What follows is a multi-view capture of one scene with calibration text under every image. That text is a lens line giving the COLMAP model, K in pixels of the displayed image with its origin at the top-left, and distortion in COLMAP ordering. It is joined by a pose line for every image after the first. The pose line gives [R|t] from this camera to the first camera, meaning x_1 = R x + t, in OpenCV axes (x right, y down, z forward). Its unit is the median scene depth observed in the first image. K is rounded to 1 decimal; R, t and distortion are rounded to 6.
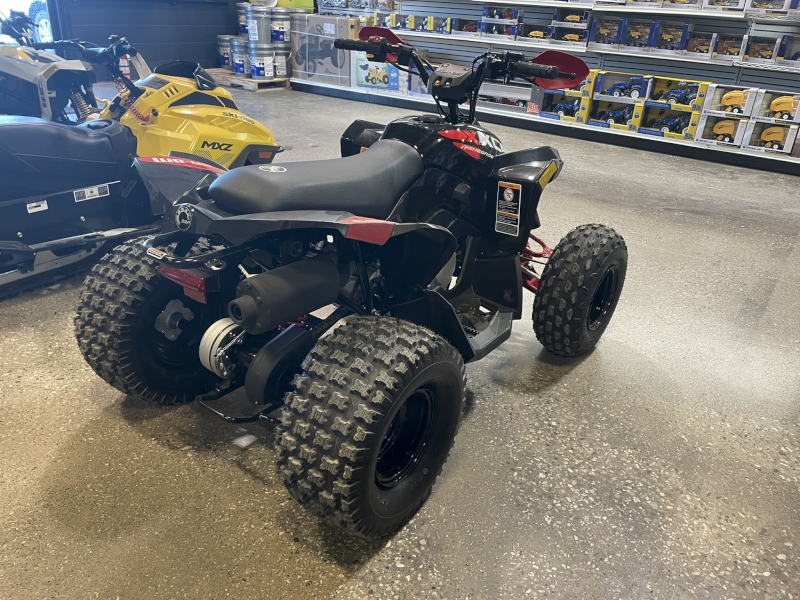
lens RADIAL K [[604.1, 0, 398.7], [0, 604.1, 298.1], [0, 0, 1]] dist [0.071810, -0.082792]
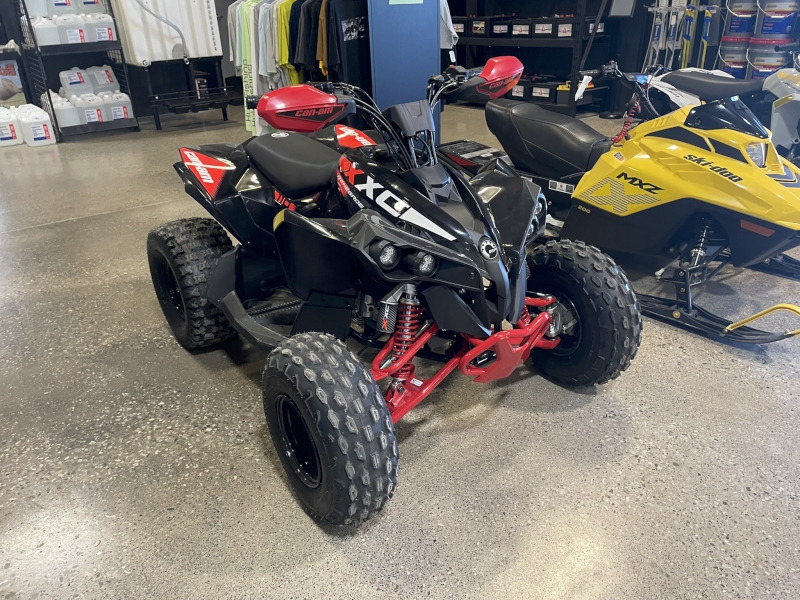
lens RADIAL K [[604.1, 0, 411.7], [0, 604.1, 291.9], [0, 0, 1]] dist [0.071810, -0.082792]
pose [[-0.265323, 0.367591, -0.891336, 0.654517], [-0.411770, 0.792719, 0.449492, -0.382784], [0.871808, 0.486286, -0.058964, 0.819156]]
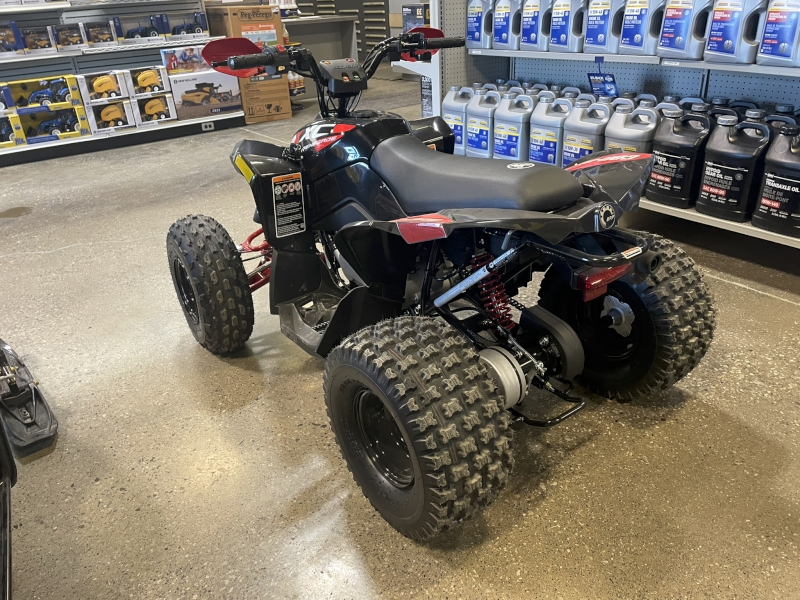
lens RADIAL K [[604.1, 0, 395.5], [0, 604.1, 302.3], [0, 0, 1]] dist [0.071810, -0.082792]
pose [[0.293885, -0.500741, 0.814180, -0.613700], [0.482856, 0.812894, 0.325659, -0.235566], [-0.824913, 0.297426, 0.480683, 0.389378]]
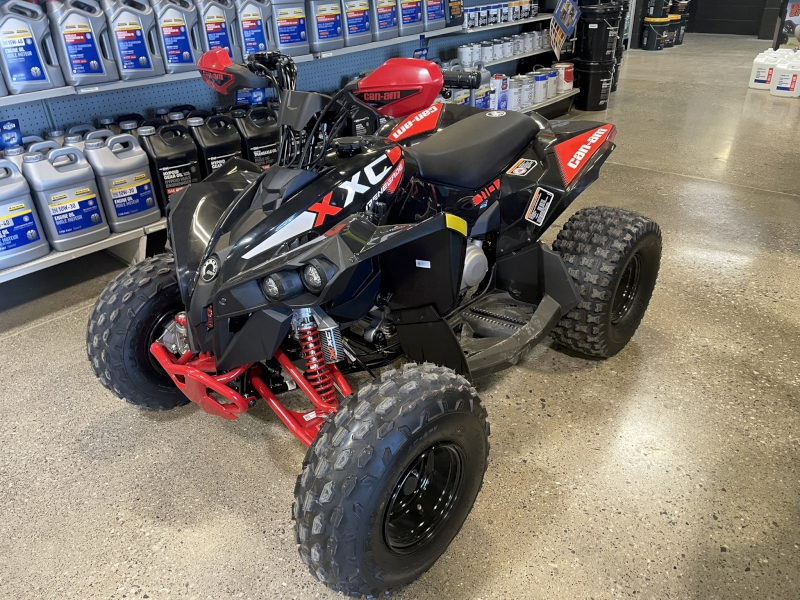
lens RADIAL K [[604.1, 0, 397.0], [0, 604.1, 296.3], [0, 0, 1]] dist [0.071810, -0.082792]
pose [[-0.996666, -0.057884, 0.057500, -0.047204], [0.013591, 0.577120, 0.816546, -0.574430], [-0.080449, 0.814605, -0.574409, 1.111985]]
